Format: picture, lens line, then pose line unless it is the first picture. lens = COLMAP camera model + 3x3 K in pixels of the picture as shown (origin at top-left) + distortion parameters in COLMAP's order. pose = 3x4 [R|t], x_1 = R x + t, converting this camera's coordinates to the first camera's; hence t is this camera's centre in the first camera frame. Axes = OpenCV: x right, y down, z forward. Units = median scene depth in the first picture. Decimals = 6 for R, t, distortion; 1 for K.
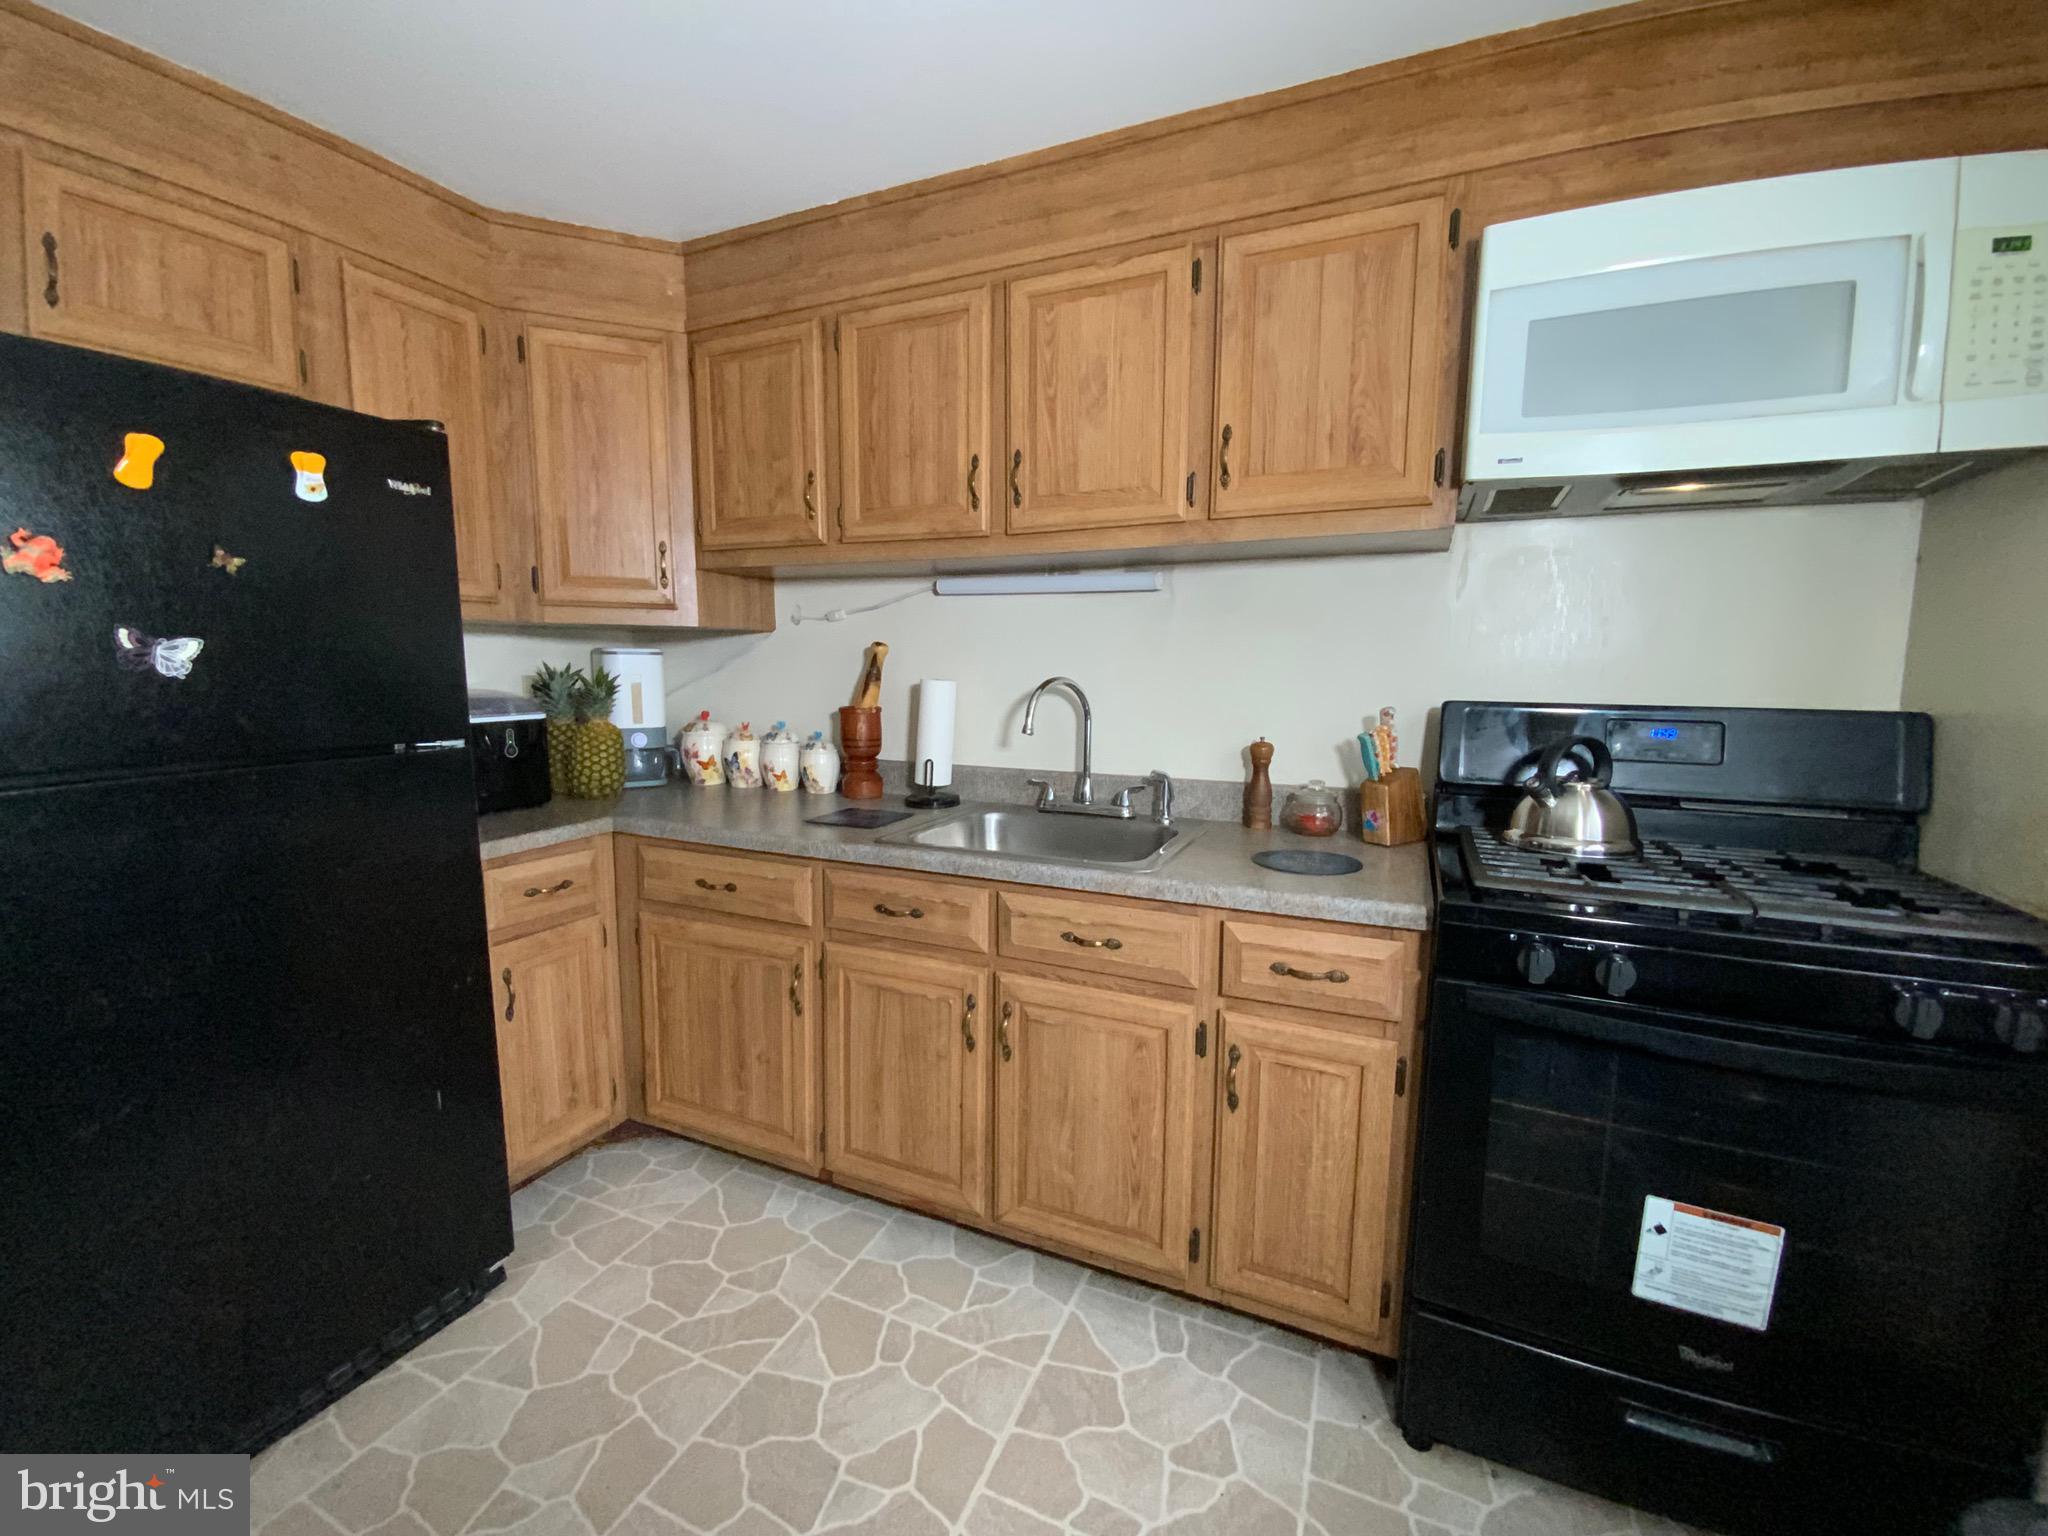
lens RADIAL K [[821.2, 0, 1026.4], [0, 821.2, 775.7], [0, 0, 1]] dist [0.009902, -0.011231]
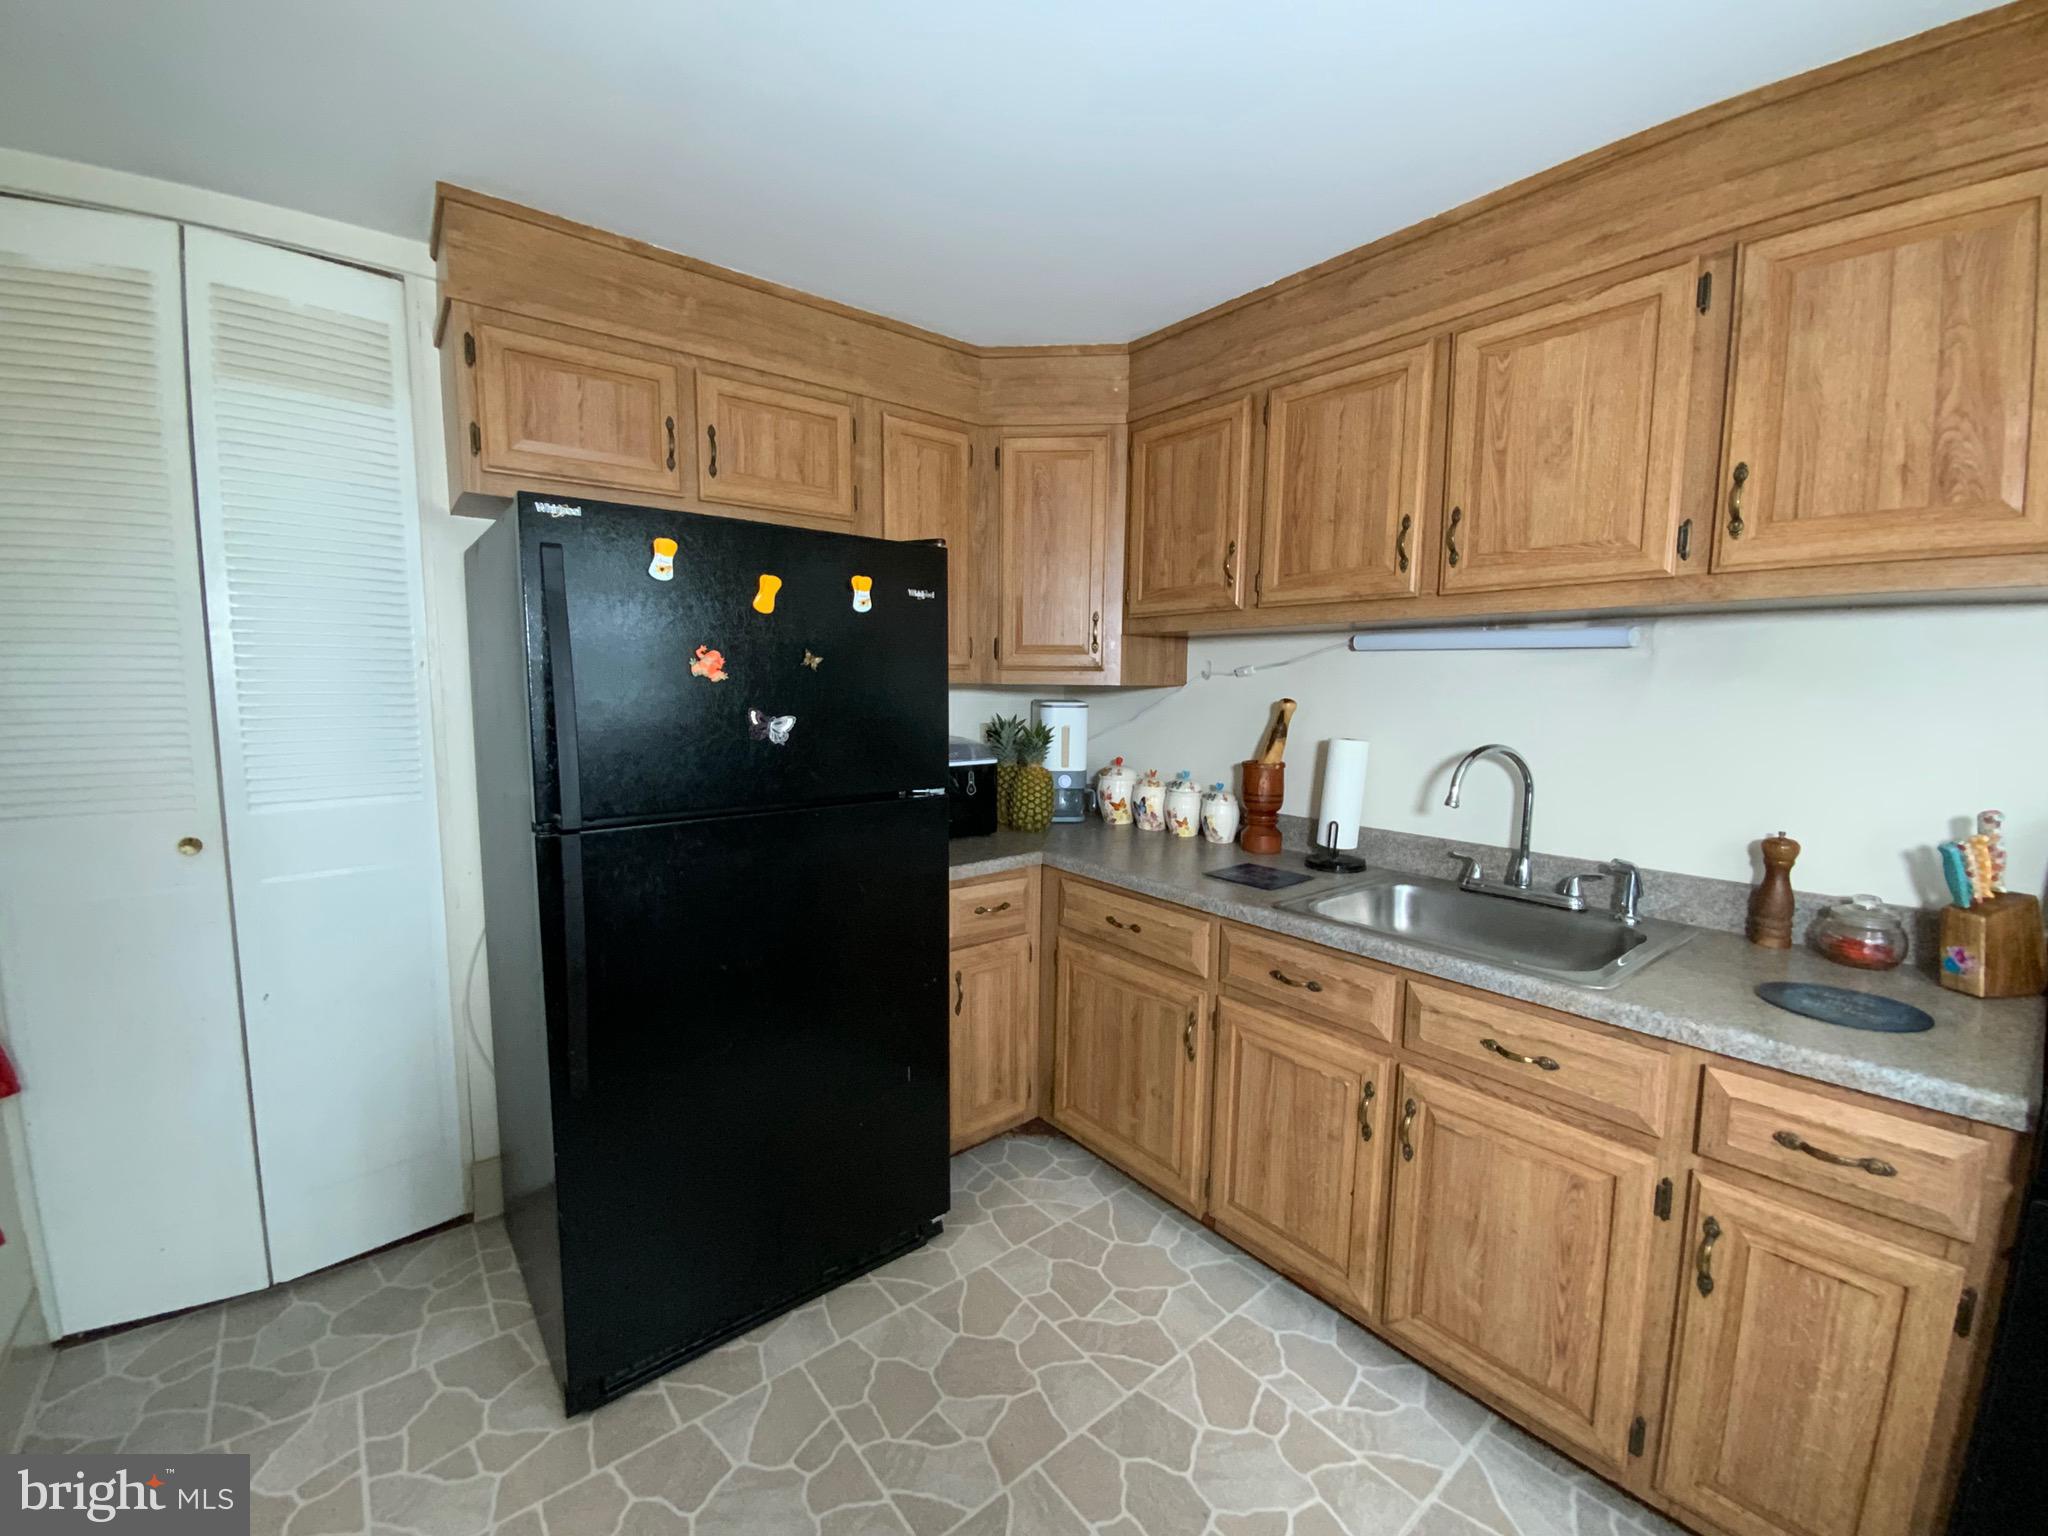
lens RADIAL K [[821.2, 0, 1027.9], [0, 821.2, 773.0], [0, 0, 1]] dist [0.009902, -0.011231]
pose [[0.891820, 0.050224, -0.449593, -0.010021], [-0.060767, 0.998111, -0.009040, -0.059266], [0.448290, 0.035382, 0.893188, -0.051458]]
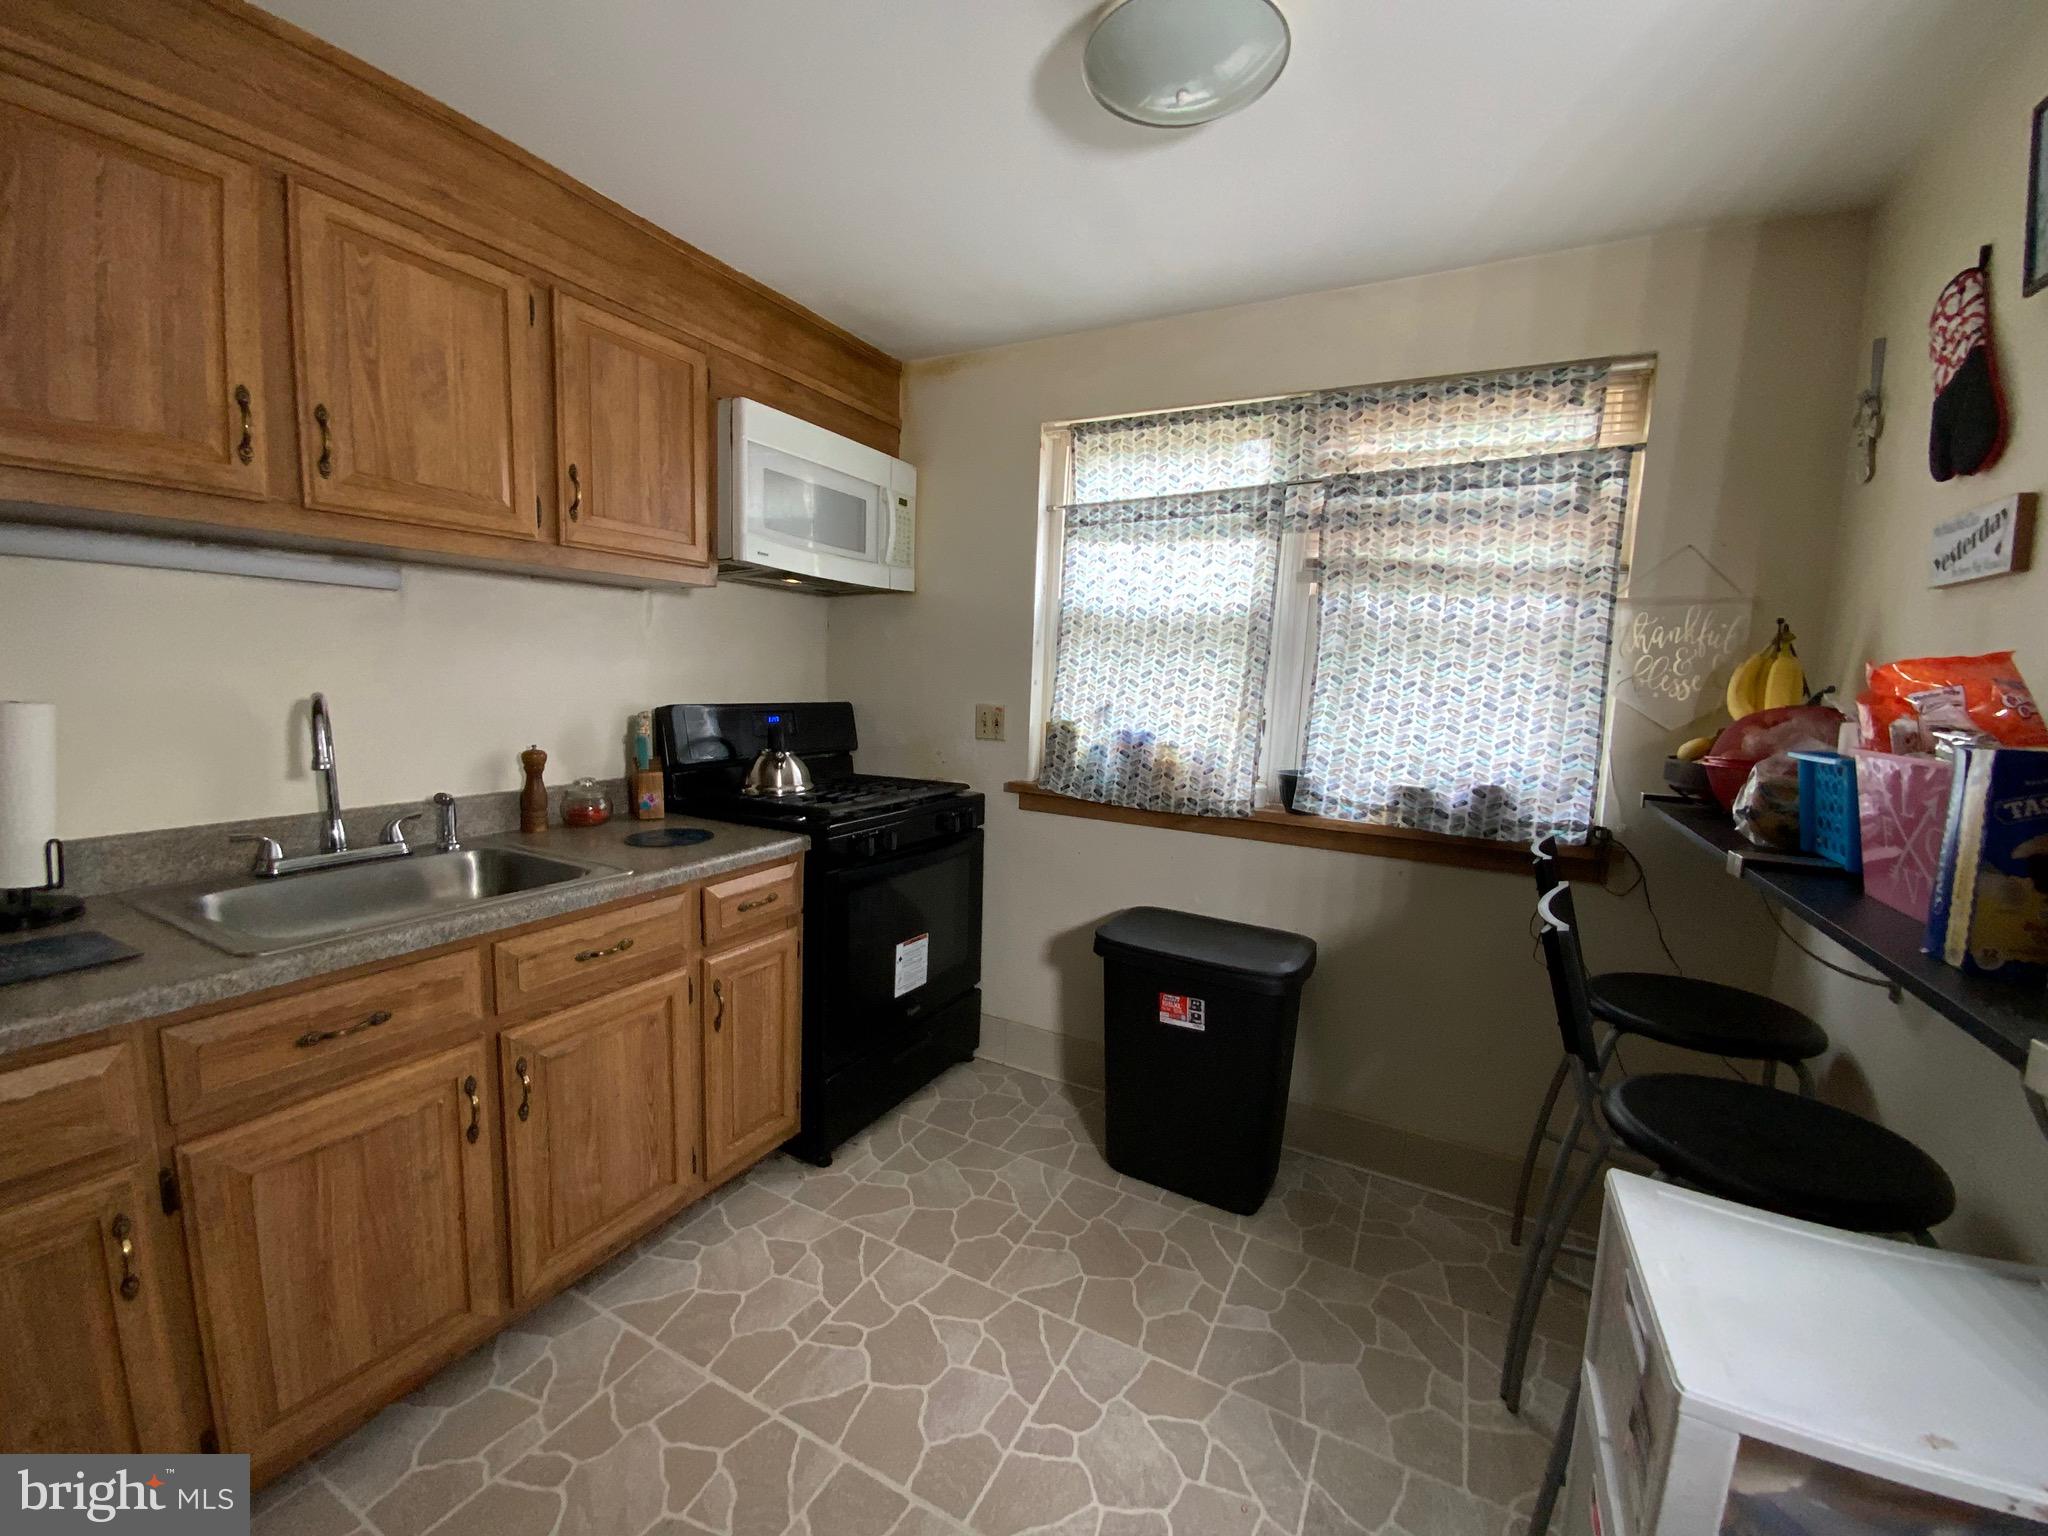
lens RADIAL K [[821.2, 0, 1039.4], [0, 821.2, 764.1], [0, 0, 1]] dist [0.009902, -0.011231]
pose [[0.062543, -0.122204, 0.990532, -0.817450], [0.092093, 0.988948, 0.116193, -0.095861], [-0.993784, 0.083954, 0.073106, 0.318611]]
